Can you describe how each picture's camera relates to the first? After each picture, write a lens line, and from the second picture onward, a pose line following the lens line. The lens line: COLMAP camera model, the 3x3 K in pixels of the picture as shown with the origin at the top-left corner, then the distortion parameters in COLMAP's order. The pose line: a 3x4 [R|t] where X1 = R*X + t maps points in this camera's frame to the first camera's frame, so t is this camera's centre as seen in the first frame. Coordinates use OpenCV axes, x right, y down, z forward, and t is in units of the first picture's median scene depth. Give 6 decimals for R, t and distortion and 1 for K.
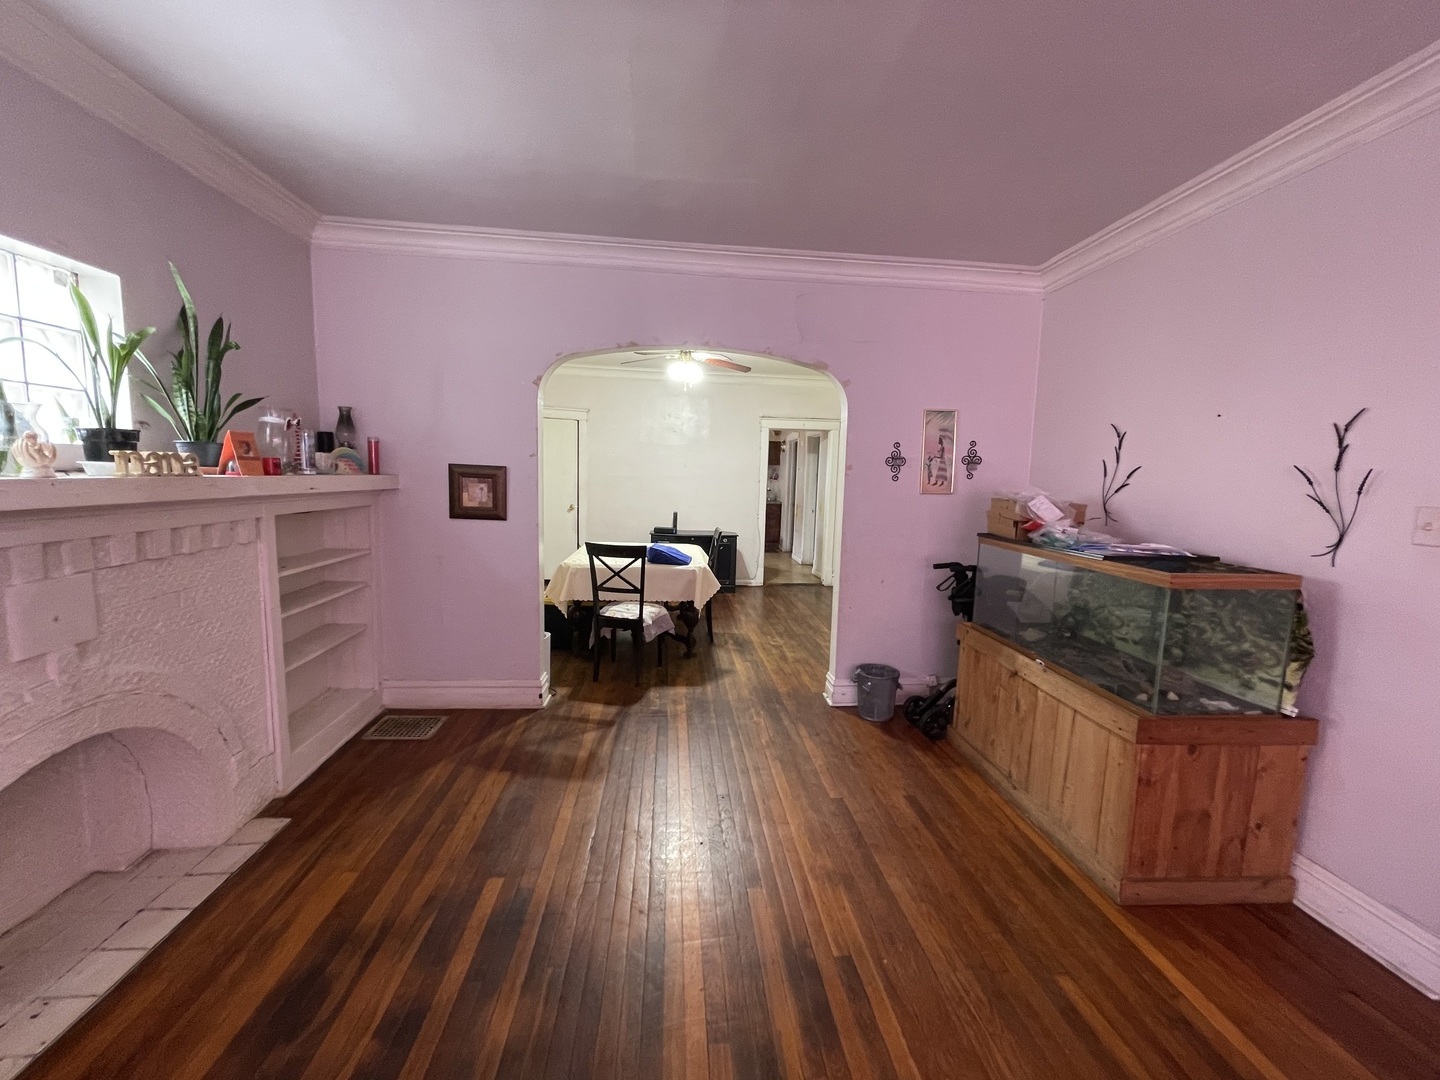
lens RADIAL K [[576.2, 0, 718.7], [0, 576.2, 540.2], [0, 0, 1]] dist [0.002684, -0.000260]
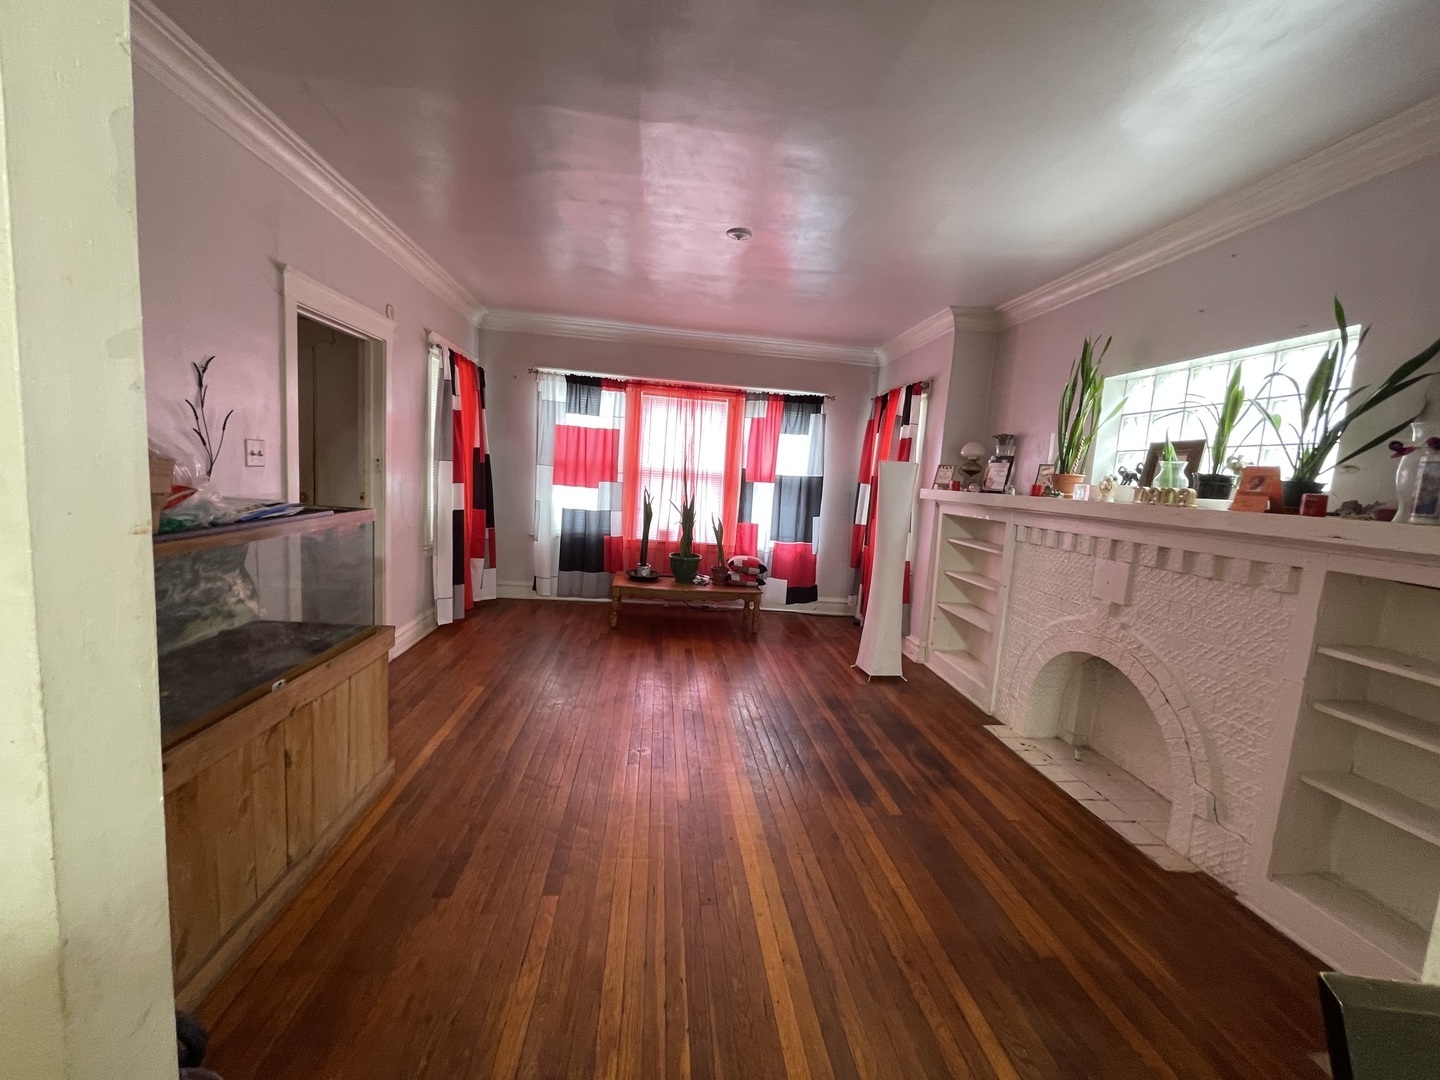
lens RADIAL K [[576.2, 0, 721.9], [0, 576.2, 540.5], [0, 0, 1]] dist [0.002684, -0.000260]
pose [[-0.995188, -0.092701, -0.031726, 0.076988], [-0.097484, 0.969329, 0.225606, -0.222191], [0.009840, 0.227613, -0.973702, 2.171540]]
